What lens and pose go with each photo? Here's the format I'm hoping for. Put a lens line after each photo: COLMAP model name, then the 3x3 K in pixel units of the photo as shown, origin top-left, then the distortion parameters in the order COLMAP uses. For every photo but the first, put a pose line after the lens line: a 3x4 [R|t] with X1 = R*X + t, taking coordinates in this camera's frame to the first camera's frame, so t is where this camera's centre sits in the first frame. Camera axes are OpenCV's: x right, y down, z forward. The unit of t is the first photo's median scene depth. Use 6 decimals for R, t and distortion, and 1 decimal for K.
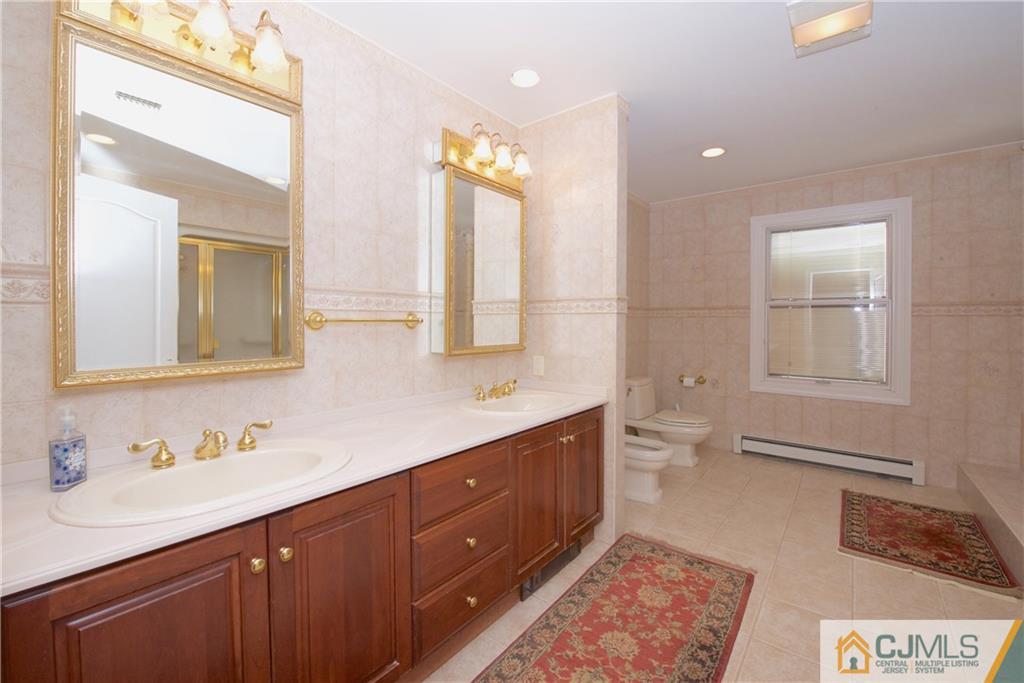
lens RADIAL K [[420.9, 0, 518.8], [0, 420.9, 322.0], [0, 0, 1]] dist [-0.013294, -0.002030]
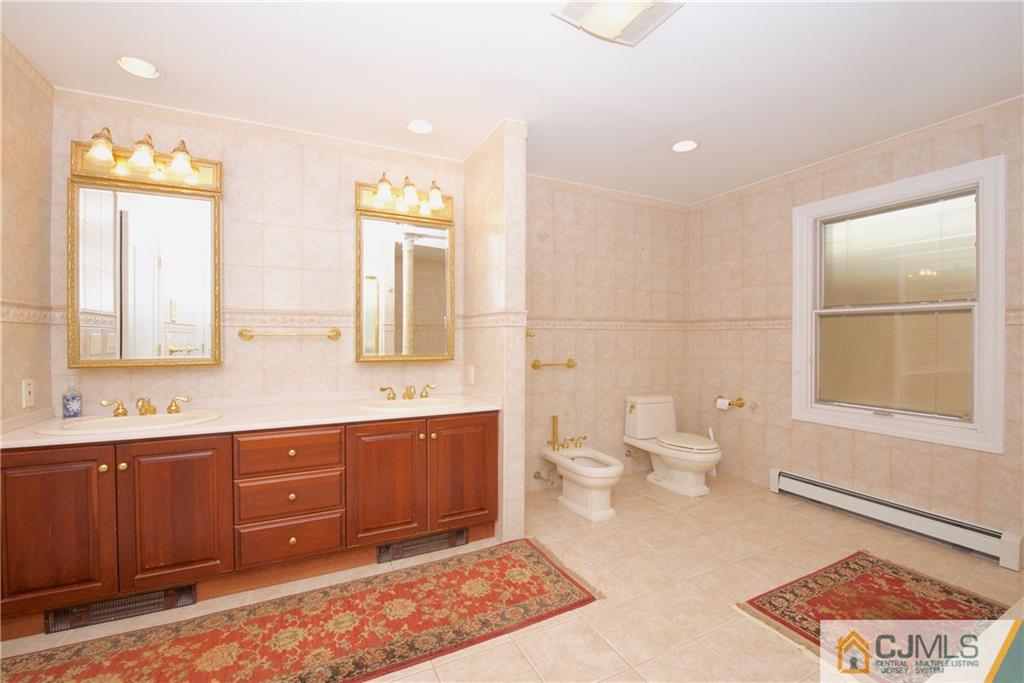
lens RADIAL K [[420.9, 0, 513.0], [0, 420.9, 336.7], [0, 0, 1]] dist [-0.013294, -0.002030]
pose [[0.909475, -0.002048, -0.415753, 0.632240], [0.001093, 0.999996, -0.002535, 0.007216], [0.415757, 0.001851, 0.909474, 0.038108]]
